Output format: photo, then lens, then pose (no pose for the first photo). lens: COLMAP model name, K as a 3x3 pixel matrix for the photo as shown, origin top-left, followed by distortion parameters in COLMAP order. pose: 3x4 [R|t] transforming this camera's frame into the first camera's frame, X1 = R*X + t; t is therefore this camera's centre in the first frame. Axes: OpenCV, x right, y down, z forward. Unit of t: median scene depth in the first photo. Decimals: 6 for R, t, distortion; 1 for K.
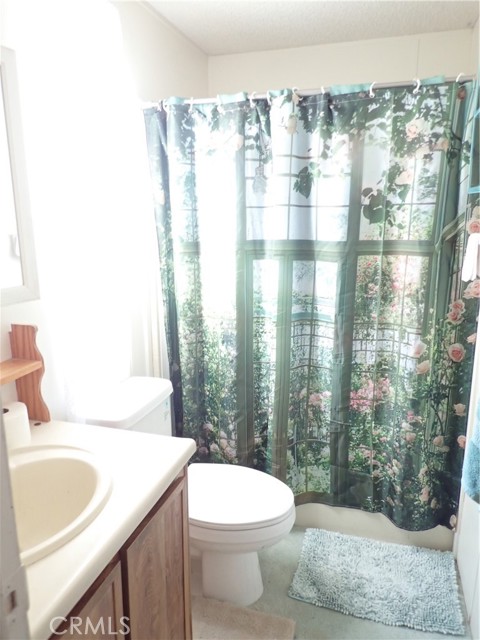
lens RADIAL K [[472.4, 0, 239.0], [0, 472.4, 320.4], [0, 0, 1]] dist [-0.005490, 0.000118]
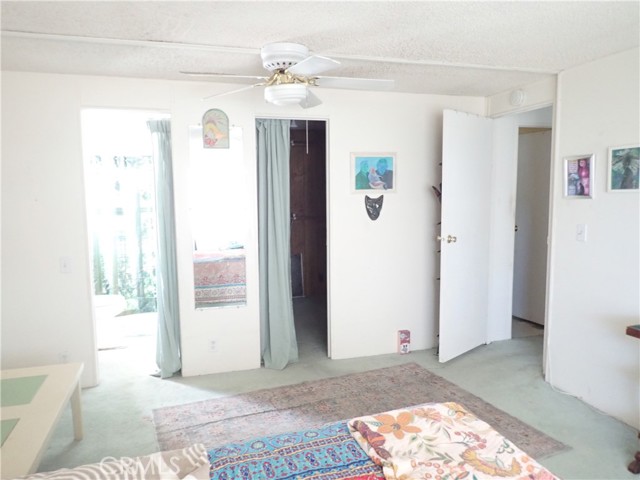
lens RADIAL K [[472.4, 0, 318.5], [0, 472.4, 239.8], [0, 0, 1]] dist [-0.005490, 0.000118]
pose [[0.831783, -0.053685, 0.552499, -0.376770], [0.122772, 0.988455, -0.088786, 0.353088], [-0.541354, 0.141682, 0.828771, -1.648556]]
